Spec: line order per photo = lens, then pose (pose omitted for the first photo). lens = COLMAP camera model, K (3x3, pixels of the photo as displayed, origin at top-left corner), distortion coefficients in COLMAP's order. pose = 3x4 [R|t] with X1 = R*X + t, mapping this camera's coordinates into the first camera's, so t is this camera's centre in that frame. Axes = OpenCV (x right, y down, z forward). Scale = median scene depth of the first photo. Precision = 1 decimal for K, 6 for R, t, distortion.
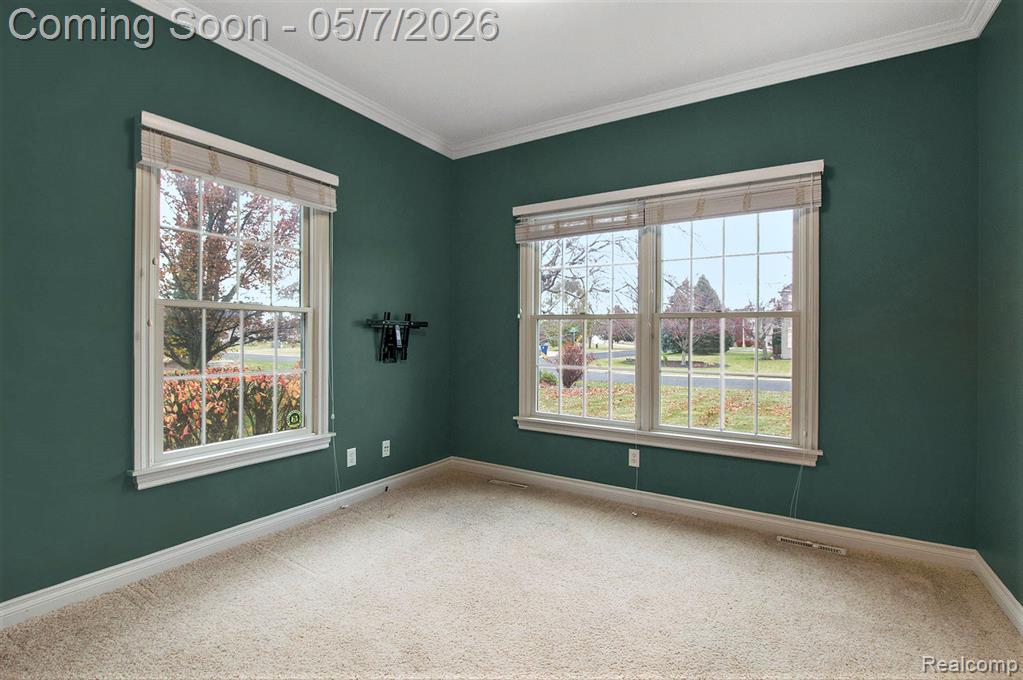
lens RADIAL K [[468.7, 0, 511.5], [0, 468.7, 340.0], [0, 0, 1]] dist [-0.016187, -0.000684]
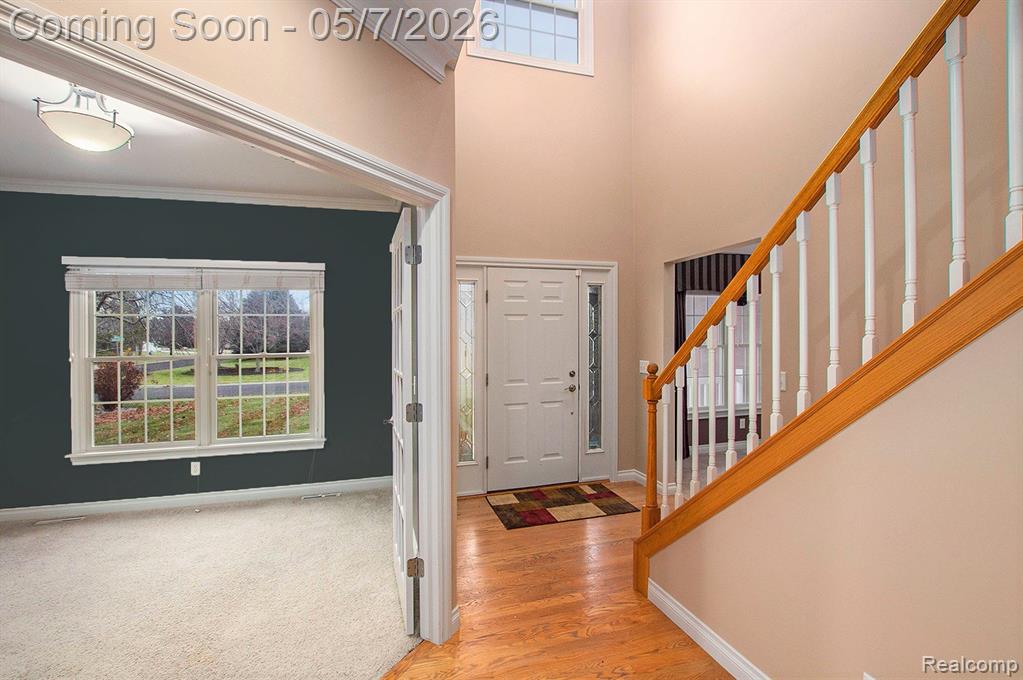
lens RADIAL K [[446.8, 0, 512.5], [0, 446.8, 330.6], [0, 0, 1]] dist [-0.014686, -0.011181]
pose [[0.645118, -0.003008, 0.764077, -0.102573], [0.023830, 0.999585, -0.016185, -0.088040], [-0.763711, 0.028649, 0.644922, -0.464231]]
